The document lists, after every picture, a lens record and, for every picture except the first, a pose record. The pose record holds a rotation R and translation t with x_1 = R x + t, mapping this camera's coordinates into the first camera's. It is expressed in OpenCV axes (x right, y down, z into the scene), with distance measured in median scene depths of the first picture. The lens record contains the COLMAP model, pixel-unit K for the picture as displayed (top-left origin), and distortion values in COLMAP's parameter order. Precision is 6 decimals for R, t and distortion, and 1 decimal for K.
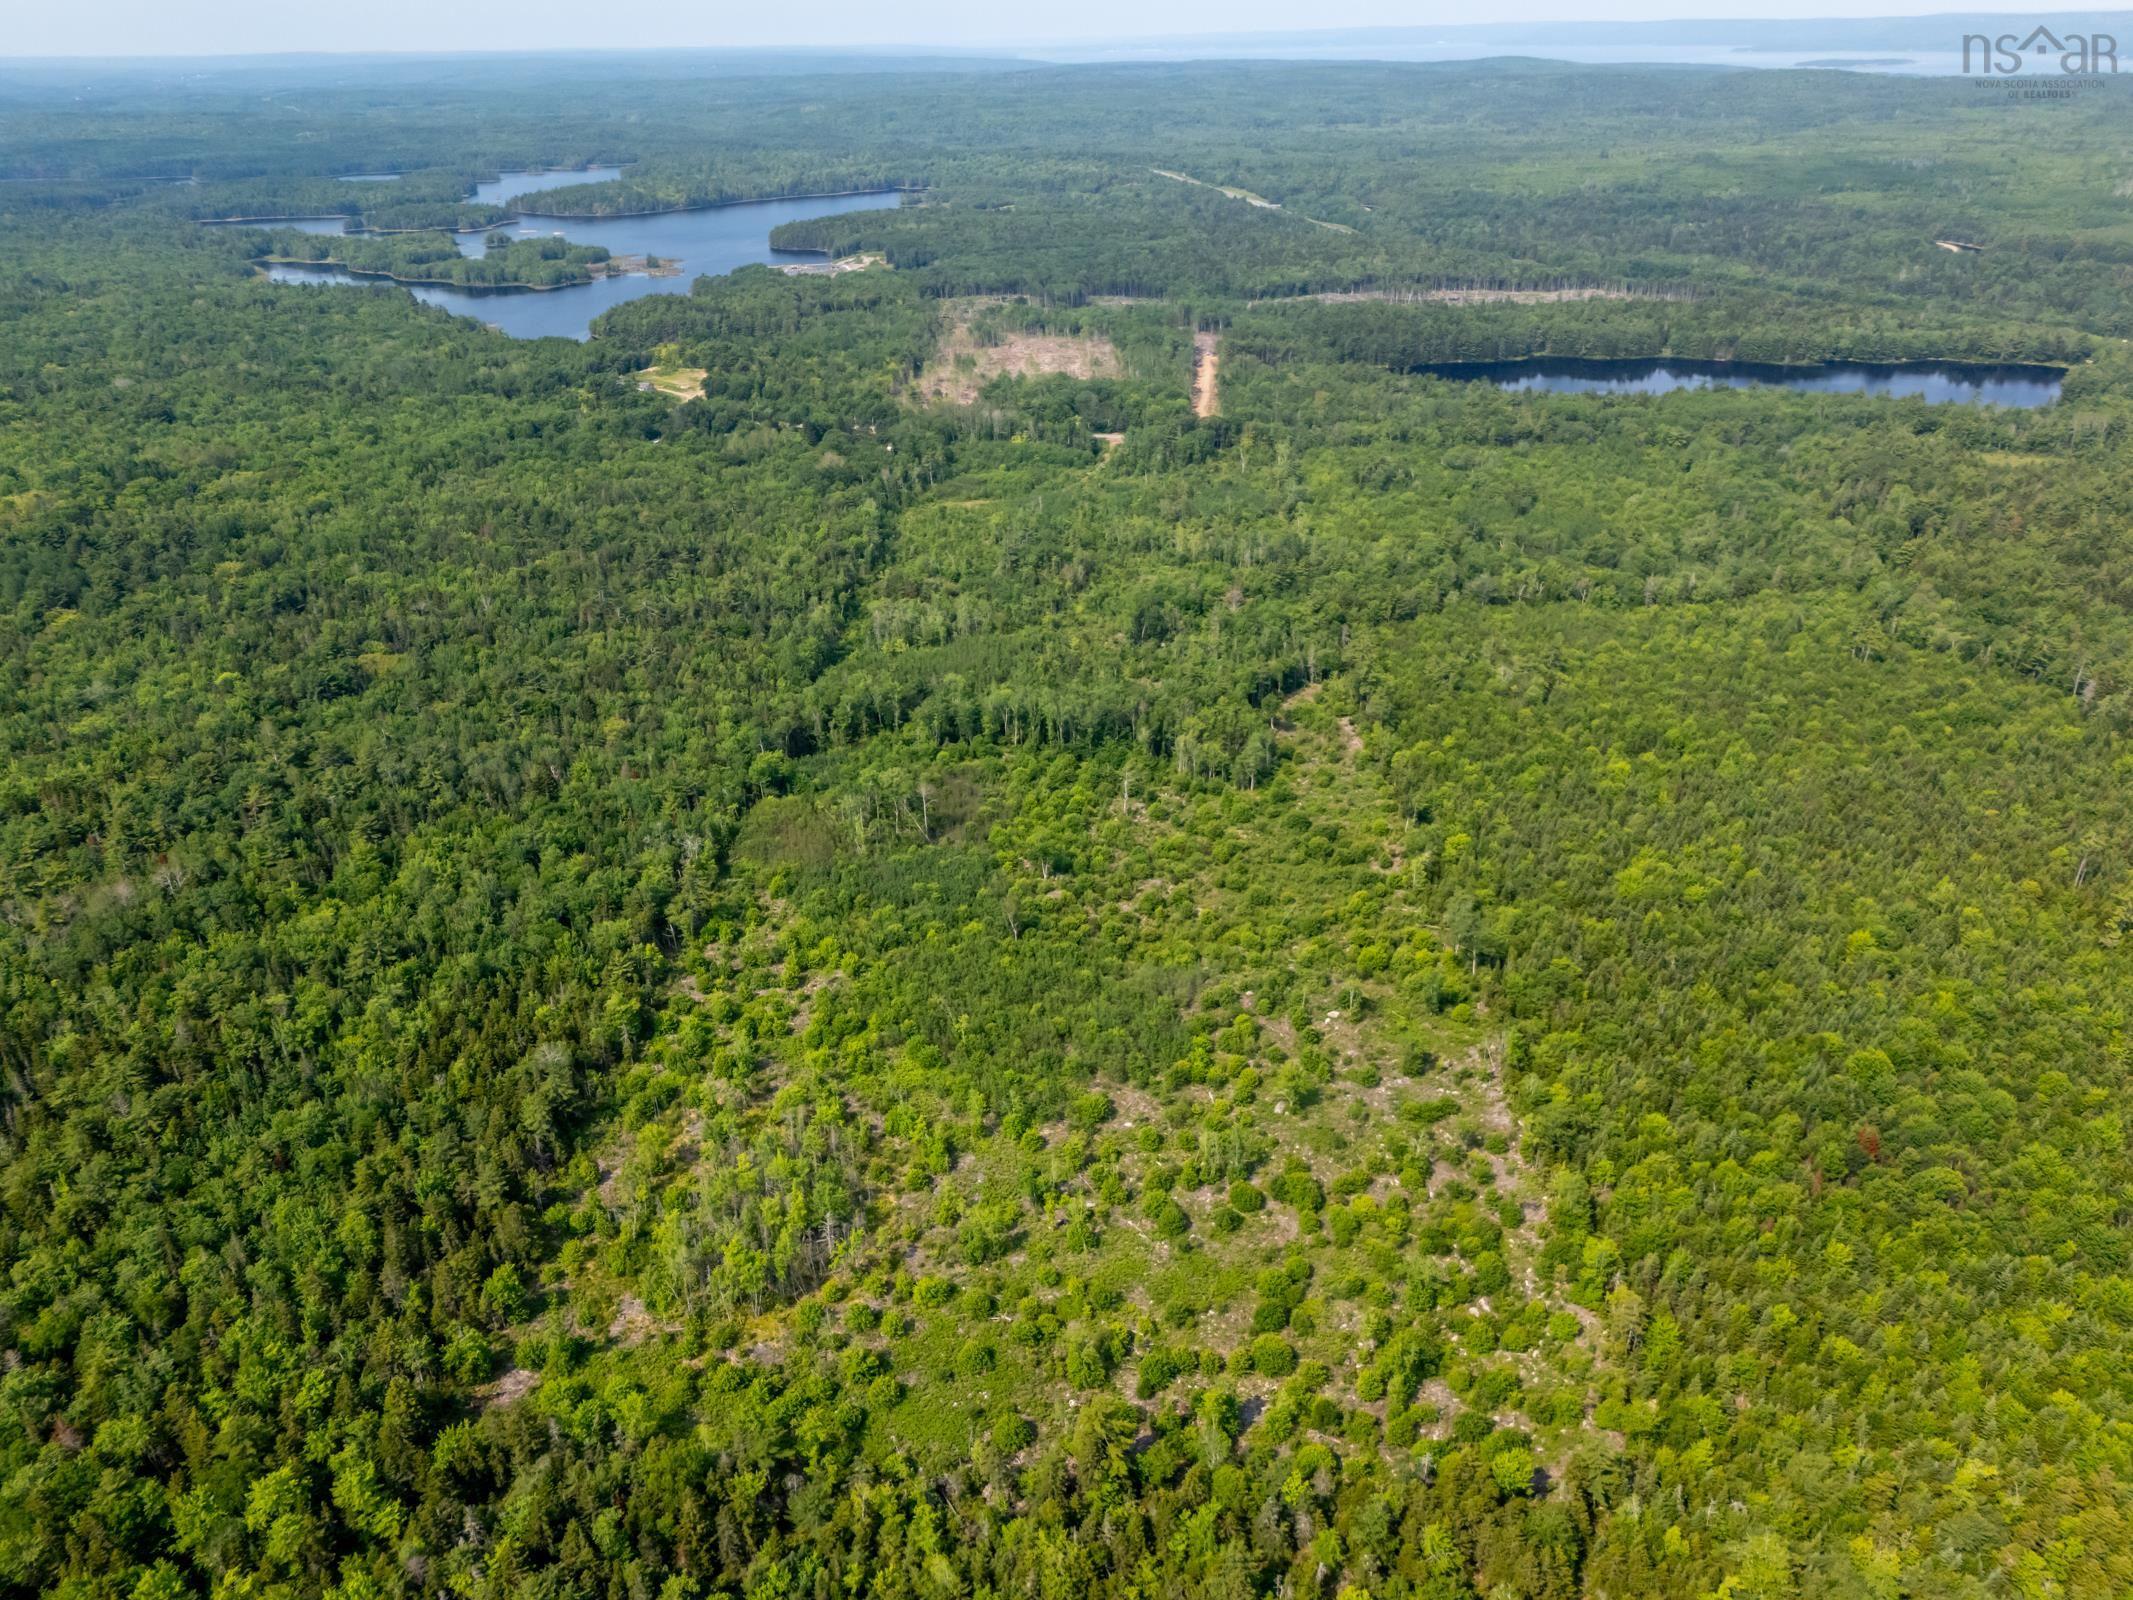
lens RADIAL K [[1616.8, 0, 1068.1], [0, 1616.8, 807.0], [0, 0, 1]] dist [0.068586, -0.051163]
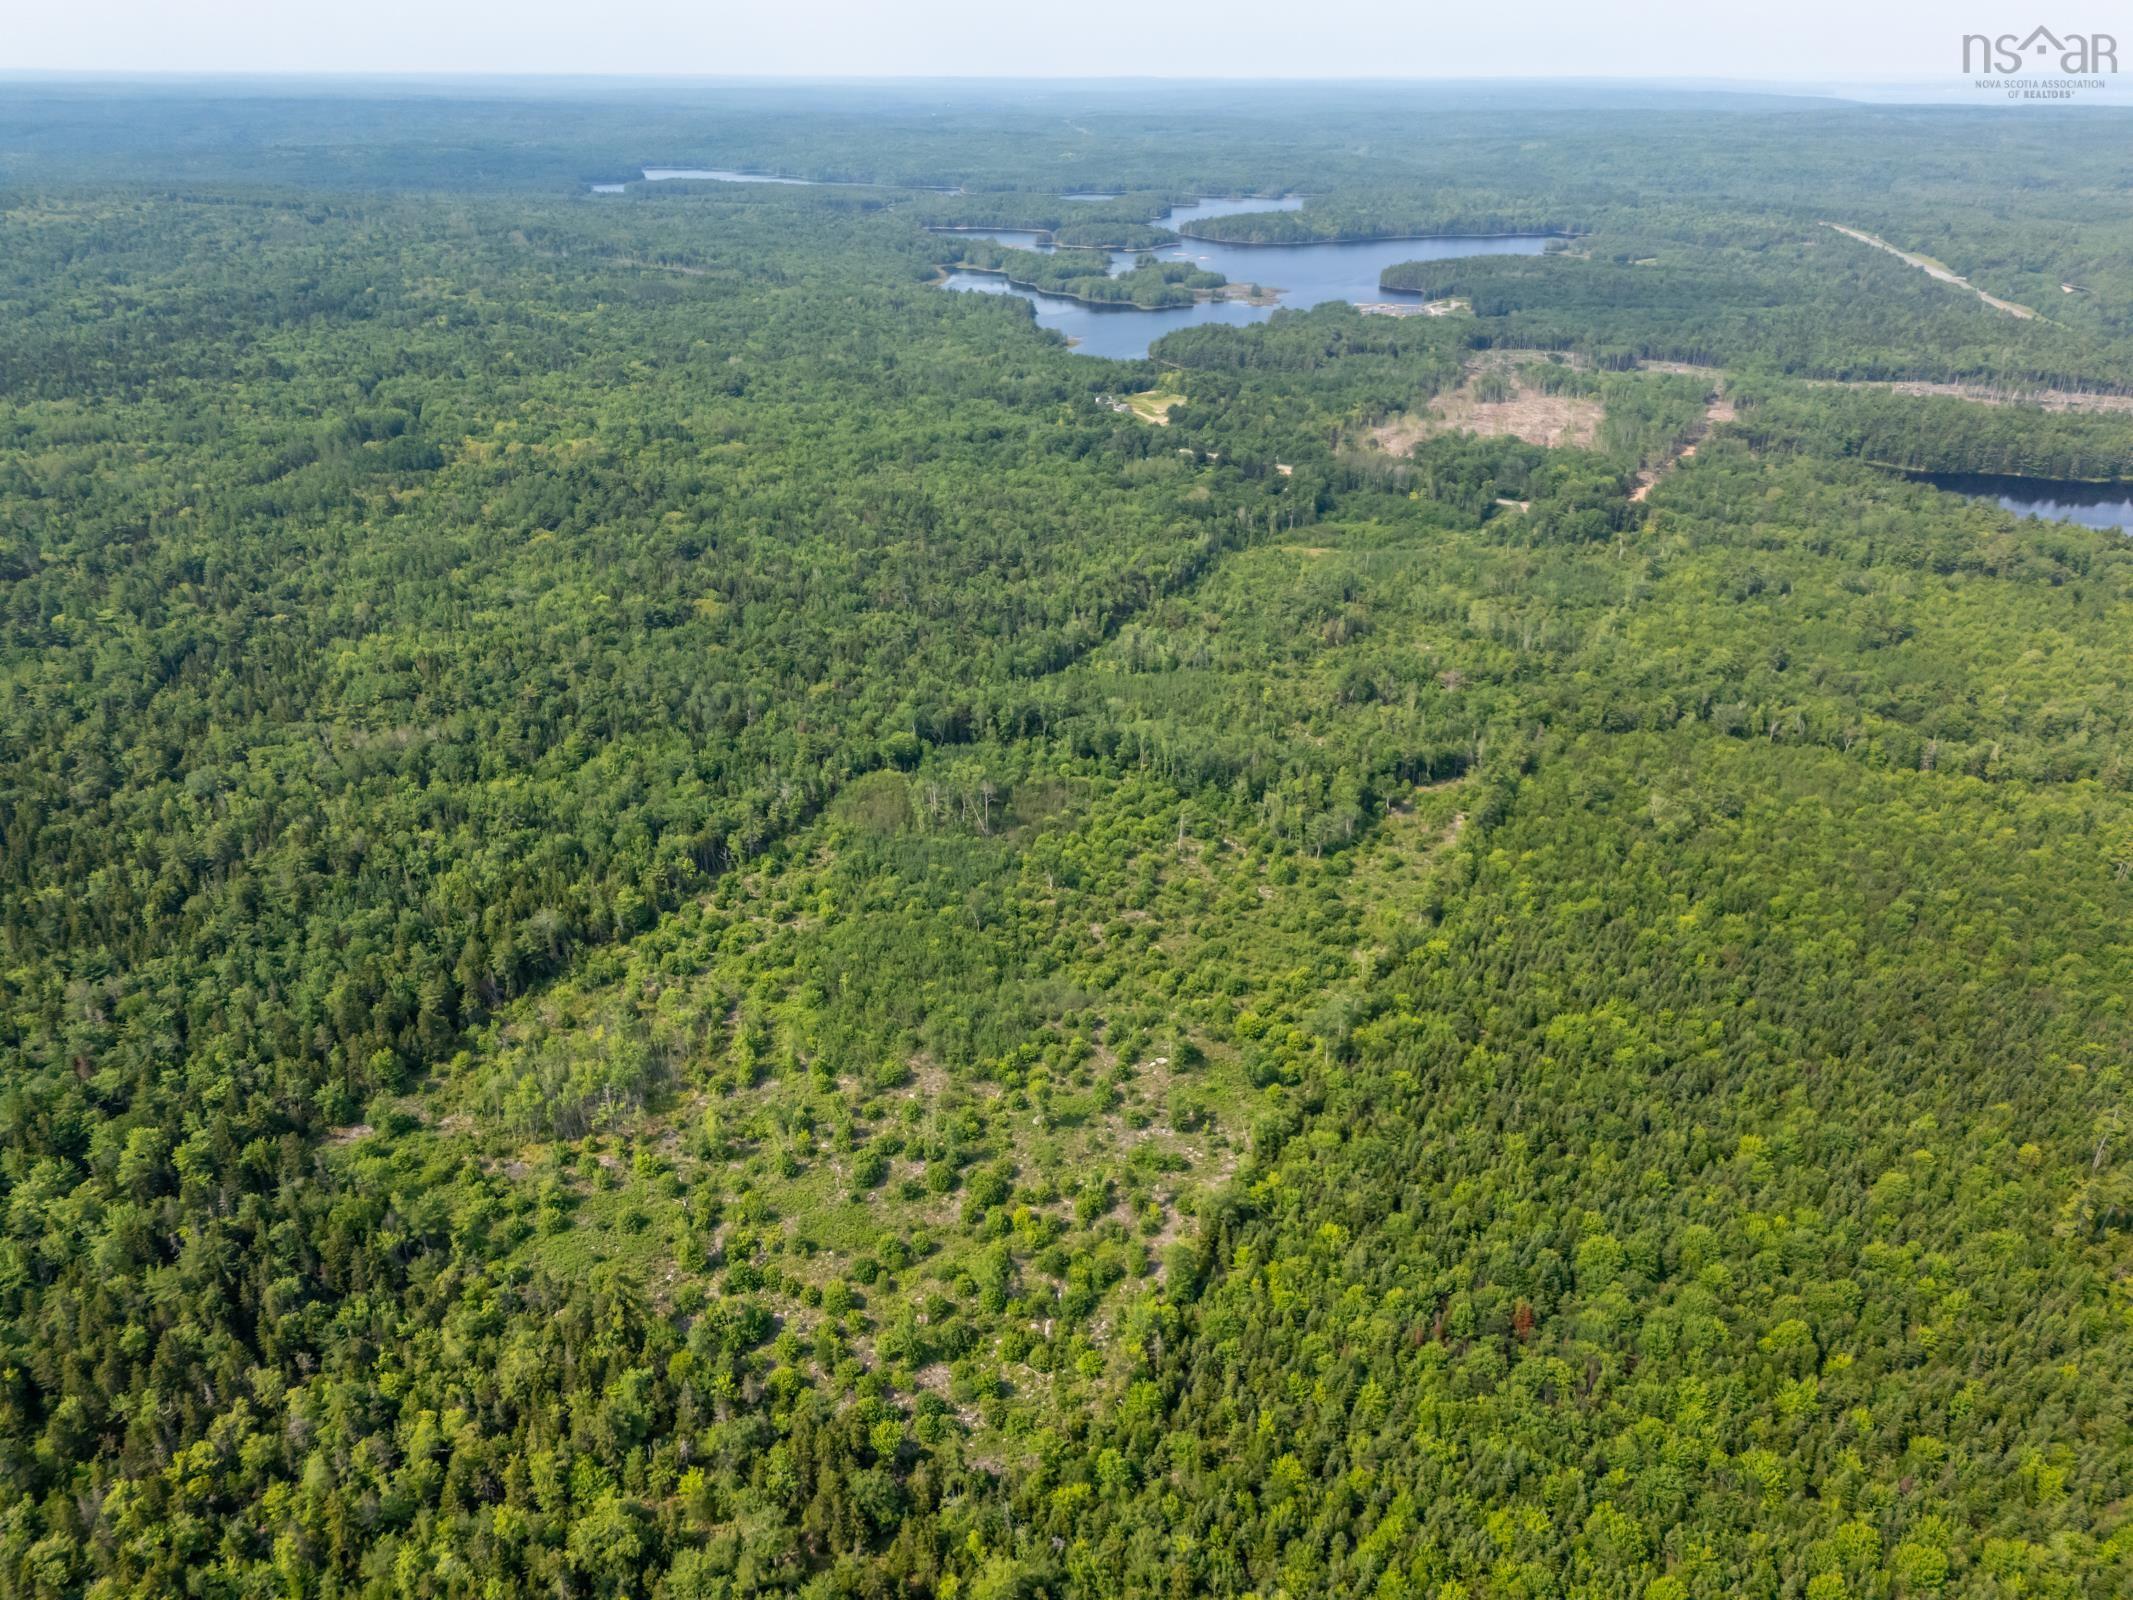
lens RADIAL K [[1616.8, 0, 1062.3], [0, 1616.8, 795.9], [0, 0, 1]] dist [0.068586, -0.051163]
pose [[0.894993, 0.204422, -0.396483, 0.148702], [-0.211525, 0.977020, 0.026259, -0.016903], [0.392739, 0.060365, 0.917667, -0.003724]]
